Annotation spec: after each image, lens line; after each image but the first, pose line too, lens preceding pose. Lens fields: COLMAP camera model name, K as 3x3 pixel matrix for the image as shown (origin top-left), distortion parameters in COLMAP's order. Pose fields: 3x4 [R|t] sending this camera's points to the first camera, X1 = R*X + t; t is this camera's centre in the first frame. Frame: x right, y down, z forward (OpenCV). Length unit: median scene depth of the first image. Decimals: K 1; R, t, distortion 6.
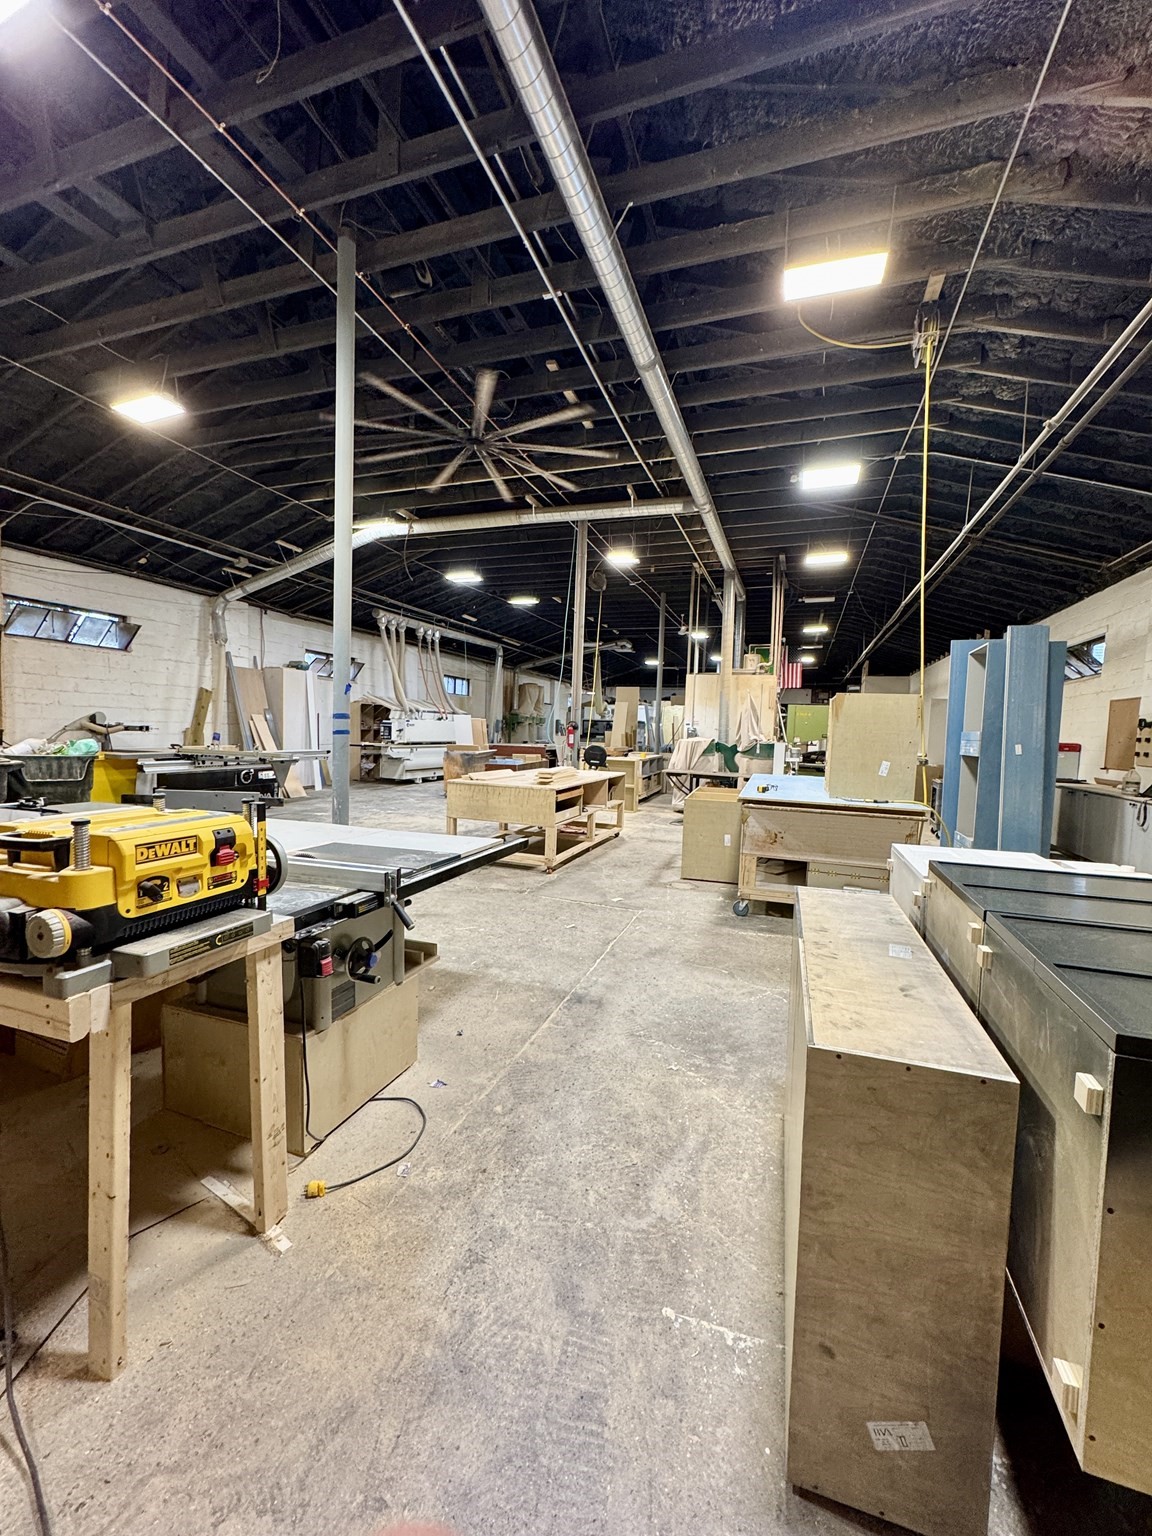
lens RADIAL K [[613.2, 0, 579.5], [0, 613.2, 768.9], [0, 0, 1]] dist [-0.000607, -0.000017]
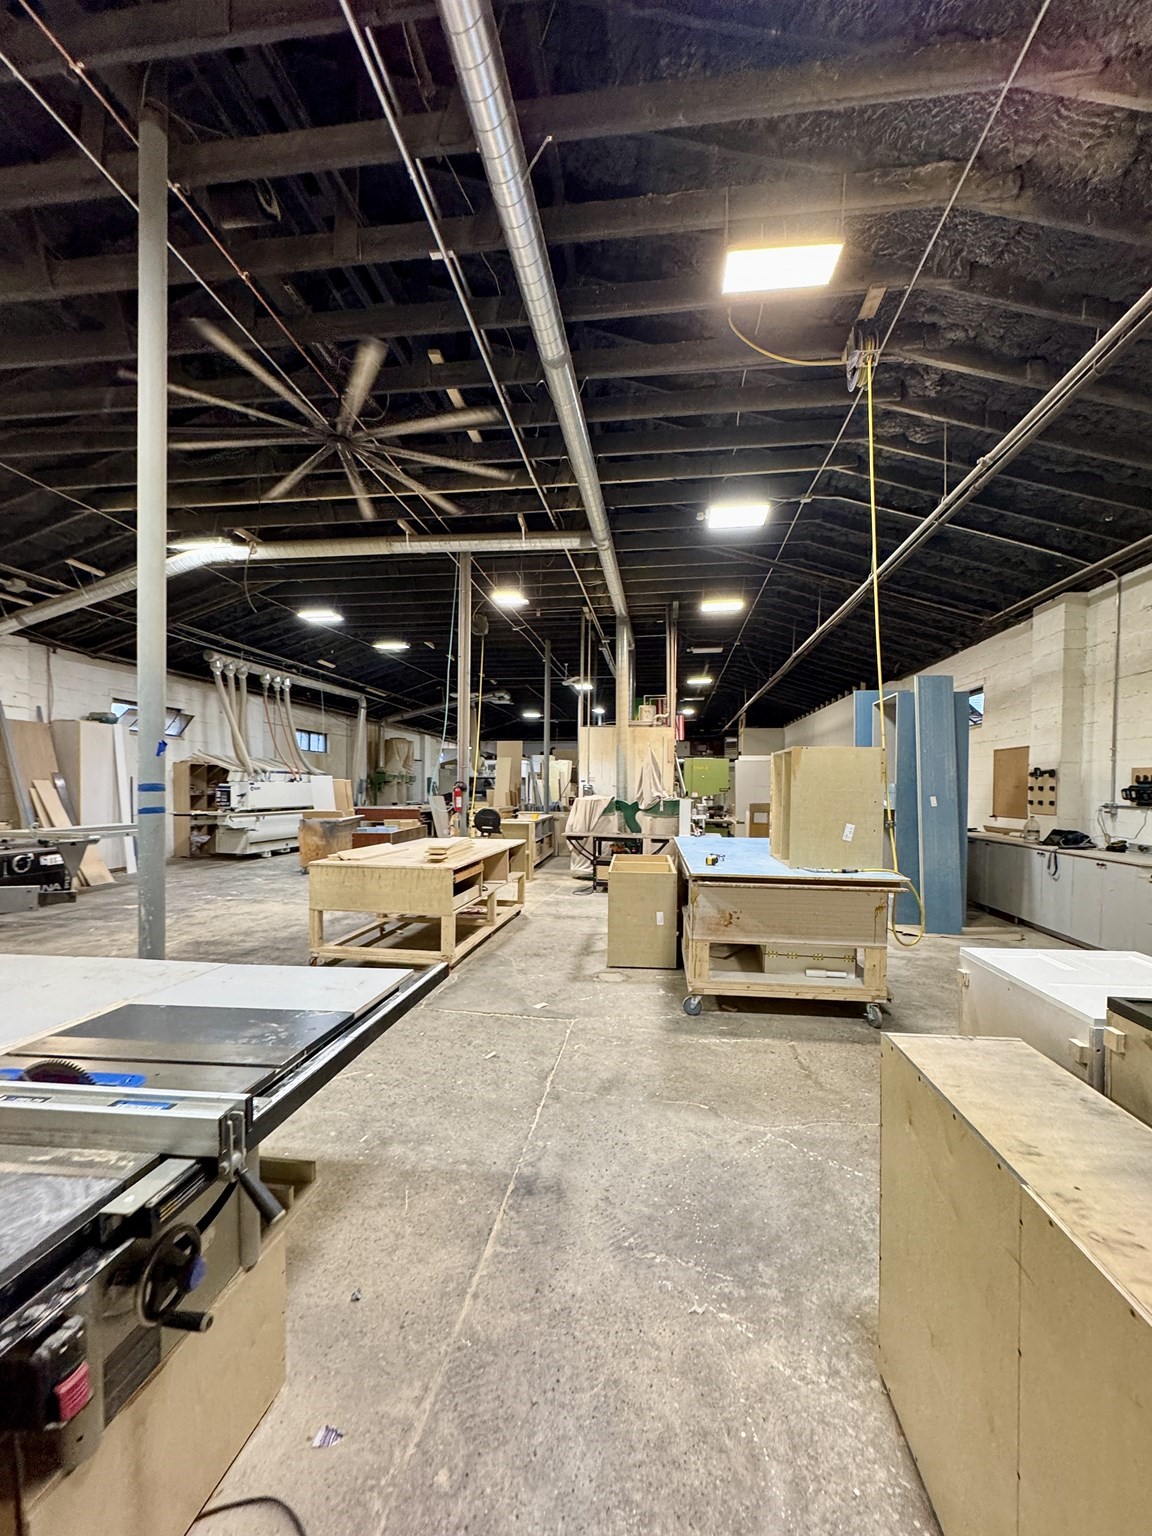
lens RADIAL K [[634.9, 0, 579.9], [0, 634.9, 796.7], [0, 0, 1]] dist [-0.000075, -0.000039]
pose [[0.978623, -0.027210, 0.203856, -0.043943], [0.036270, 0.998507, -0.040839, -0.021033], [-0.202440, 0.047360, 0.978149, 0.144859]]
